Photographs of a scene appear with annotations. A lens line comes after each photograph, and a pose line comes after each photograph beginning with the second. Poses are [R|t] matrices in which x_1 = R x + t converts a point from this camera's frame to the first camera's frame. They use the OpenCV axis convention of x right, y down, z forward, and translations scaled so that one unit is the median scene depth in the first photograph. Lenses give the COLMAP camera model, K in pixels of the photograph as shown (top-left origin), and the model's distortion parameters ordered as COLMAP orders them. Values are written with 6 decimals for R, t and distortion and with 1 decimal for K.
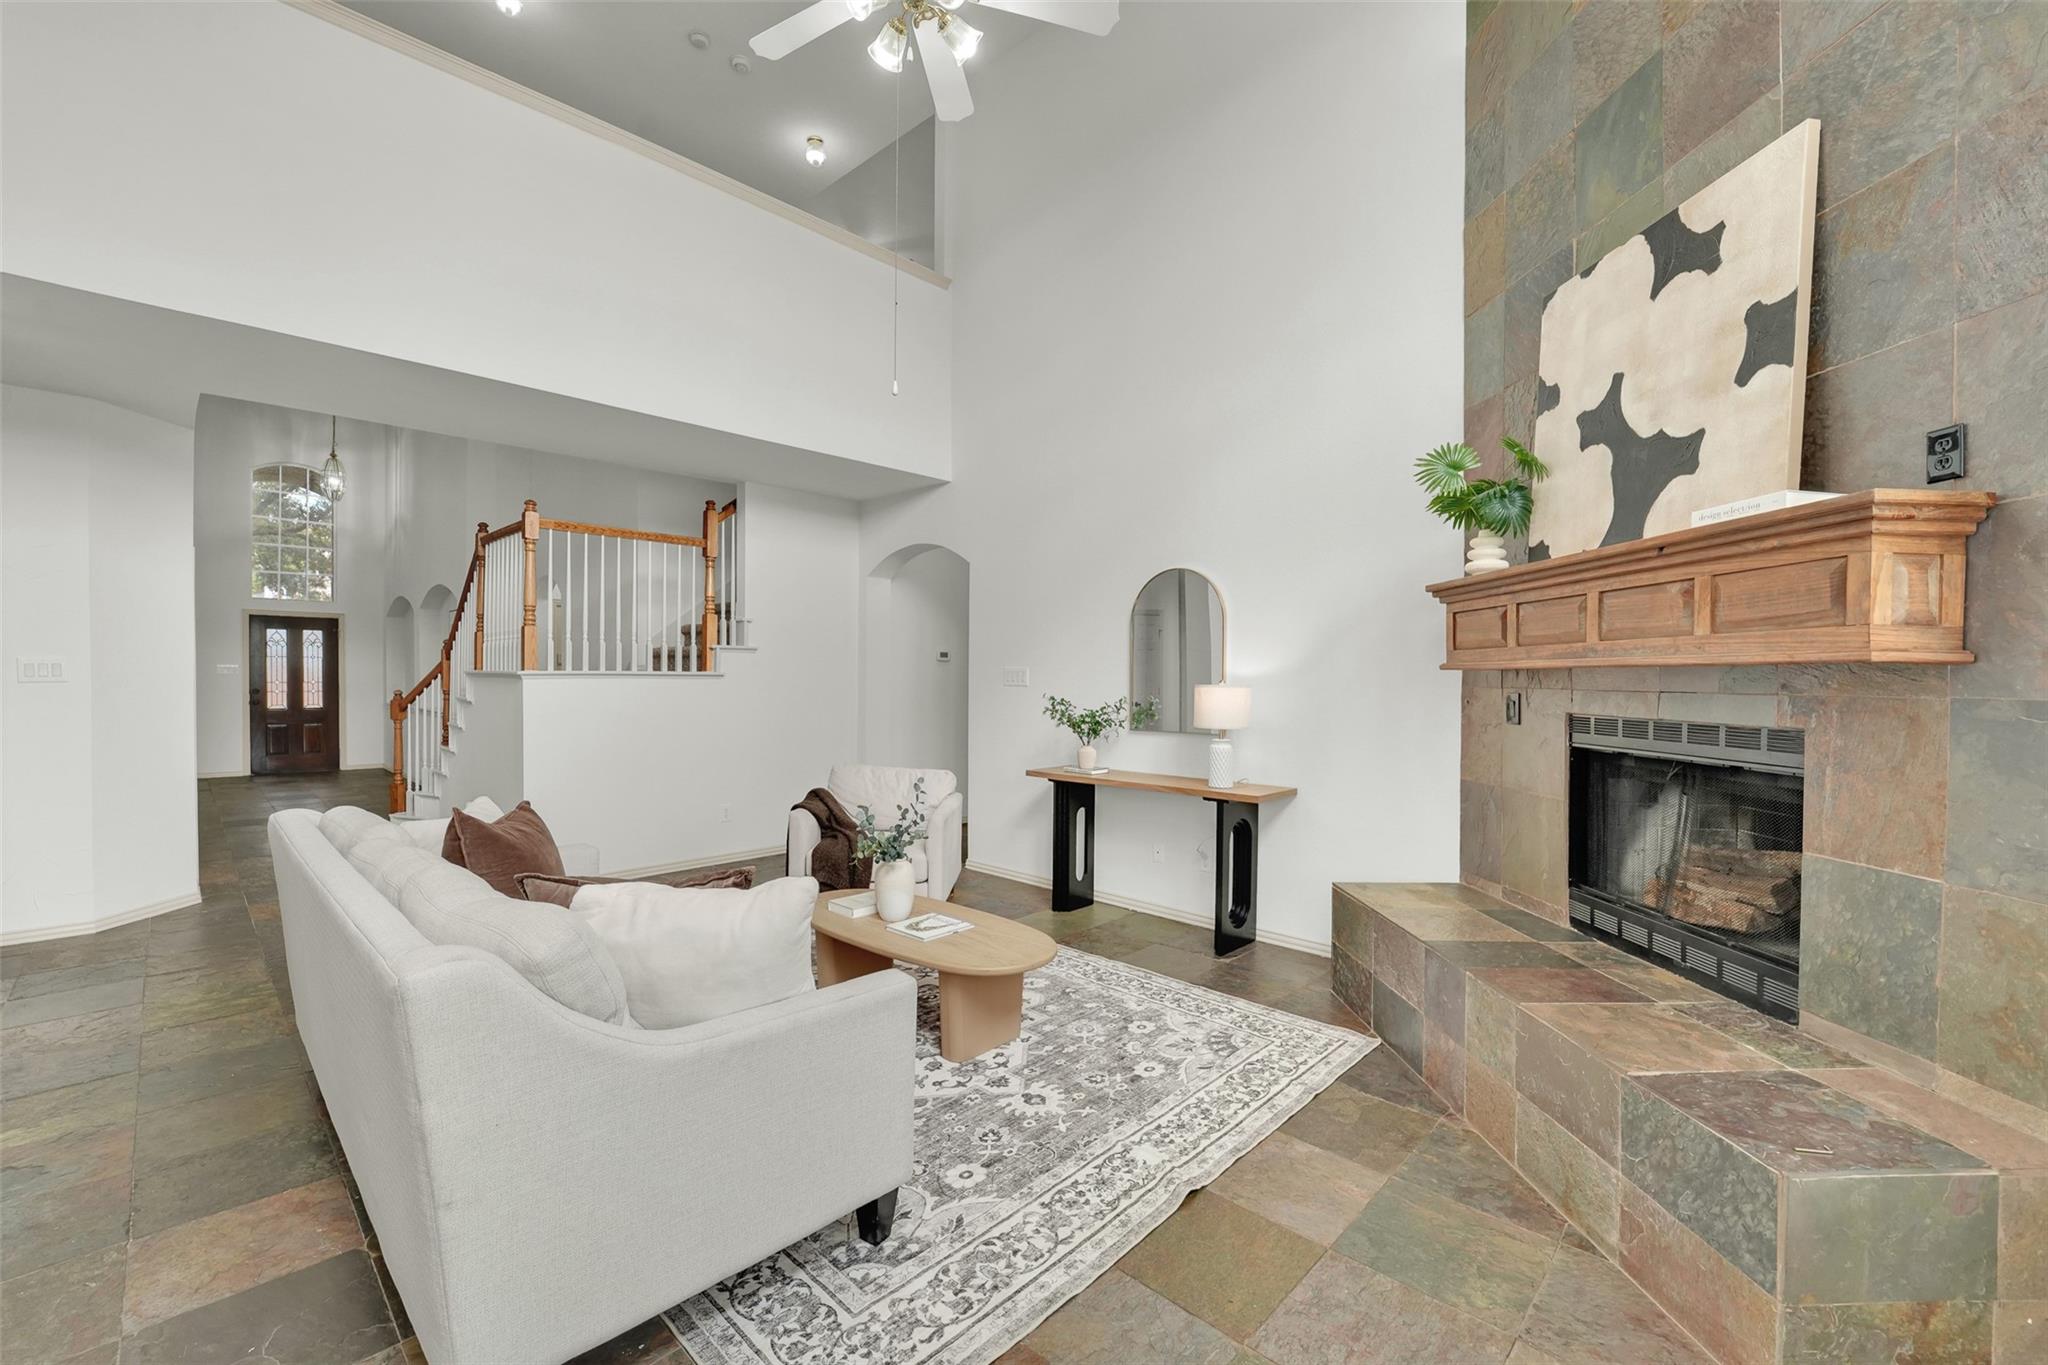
lens RADIAL K [[837.9, 0, 1018.0], [0, 837.9, 681.5], [0, 0, 1]] dist [-0.002128, -0.001698]
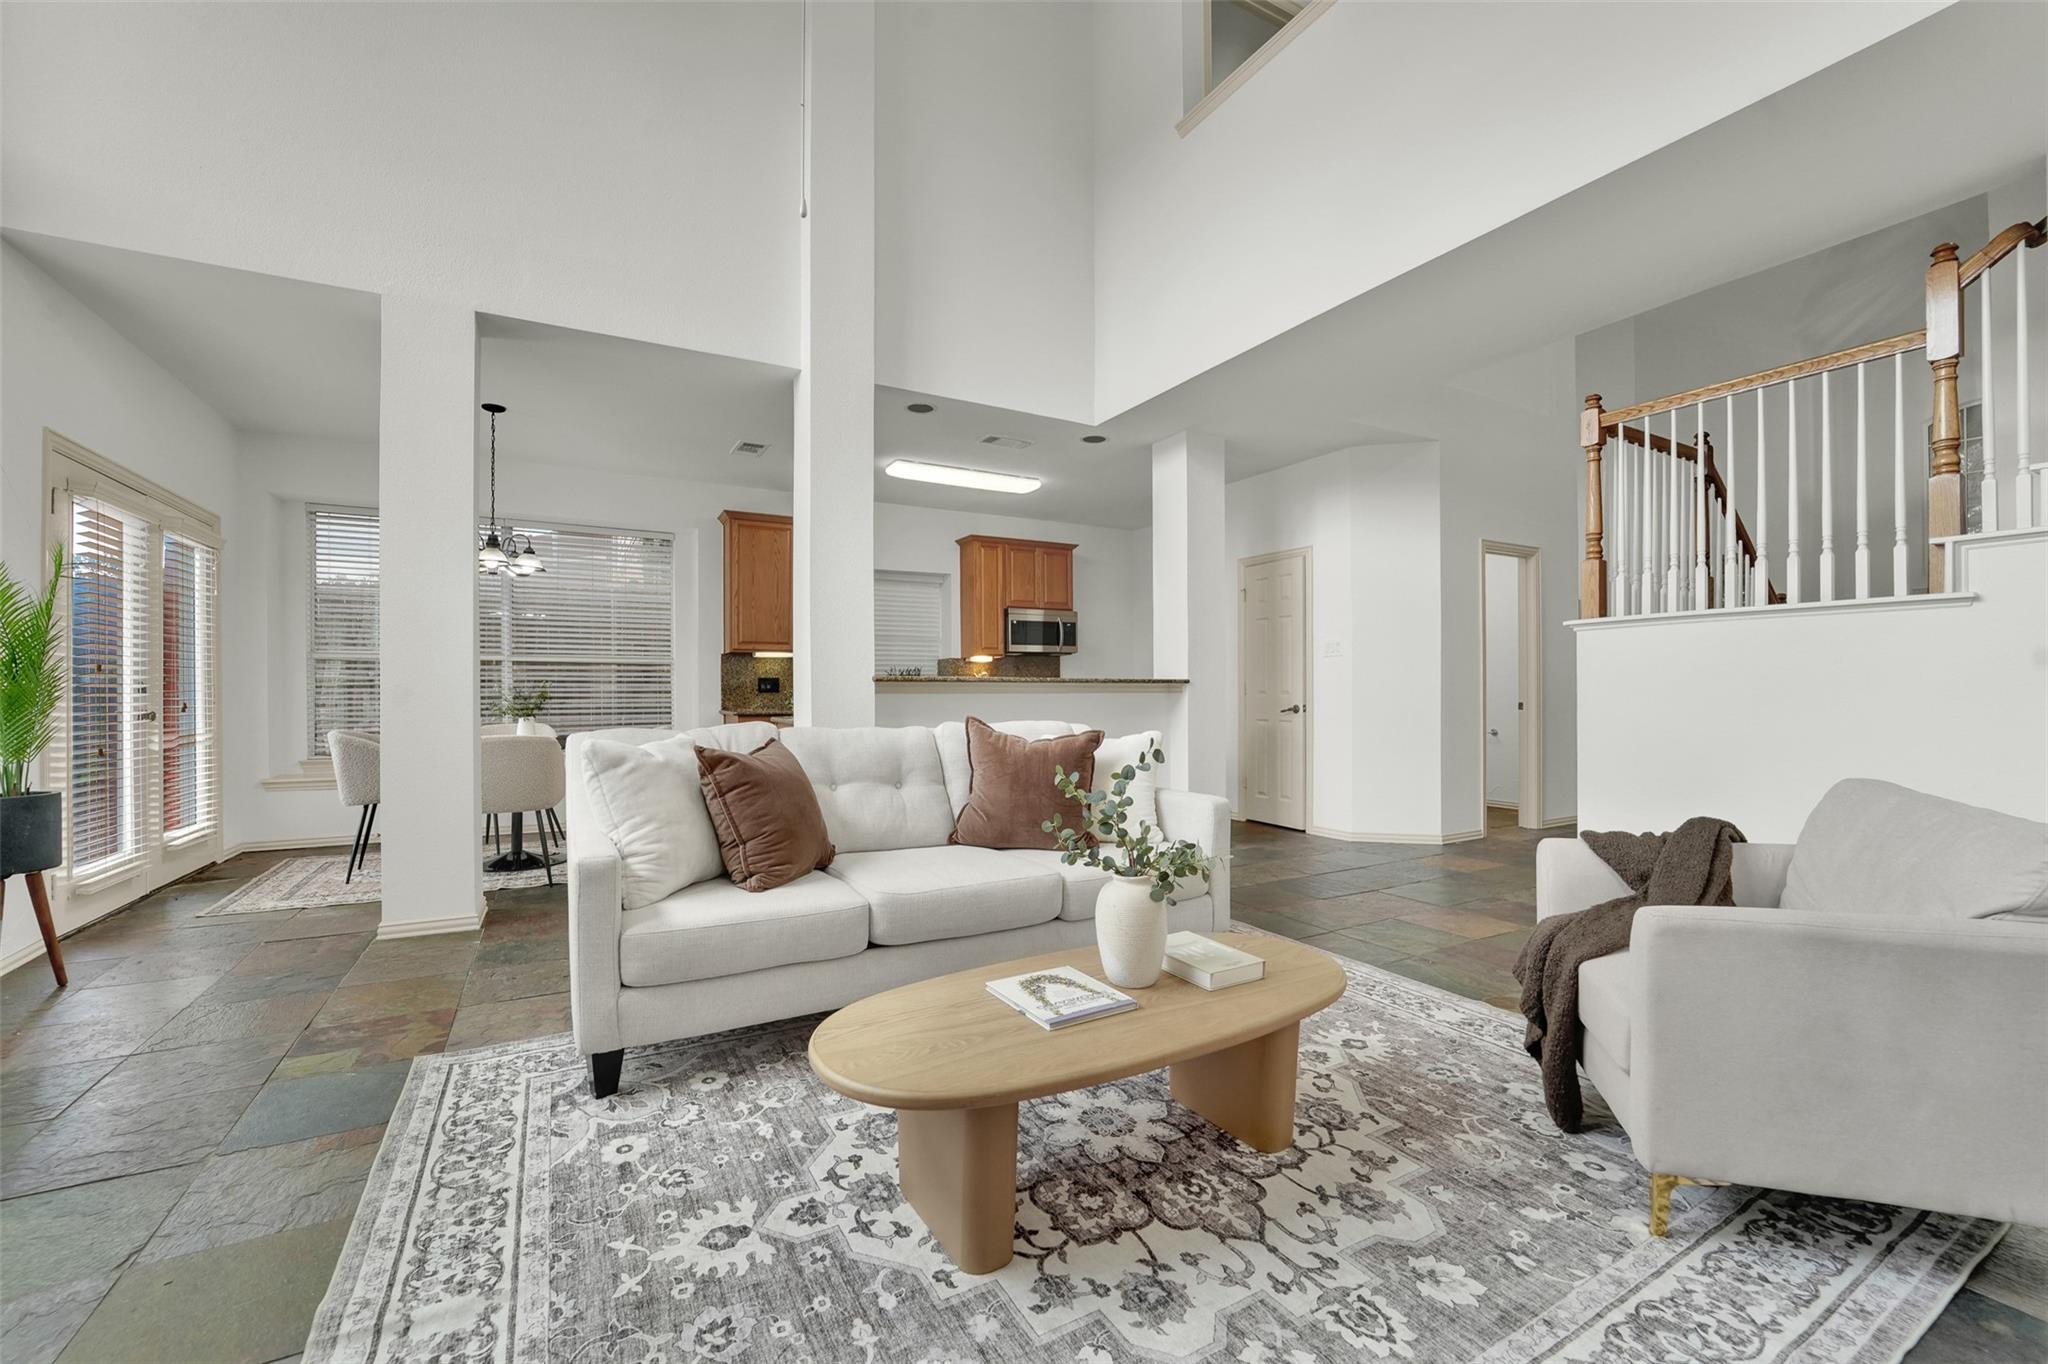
lens RADIAL K [[837.9, 0, 1019.7], [0, 837.9, 684.4], [0, 0, 1]] dist [-0.002128, -0.001698]
pose [[-0.300531, -0.016824, -0.953624, 0.571890], [-0.004777, 0.999858, -0.016135, 0.118262], [0.953760, -0.000293, -0.300568, 1.476796]]
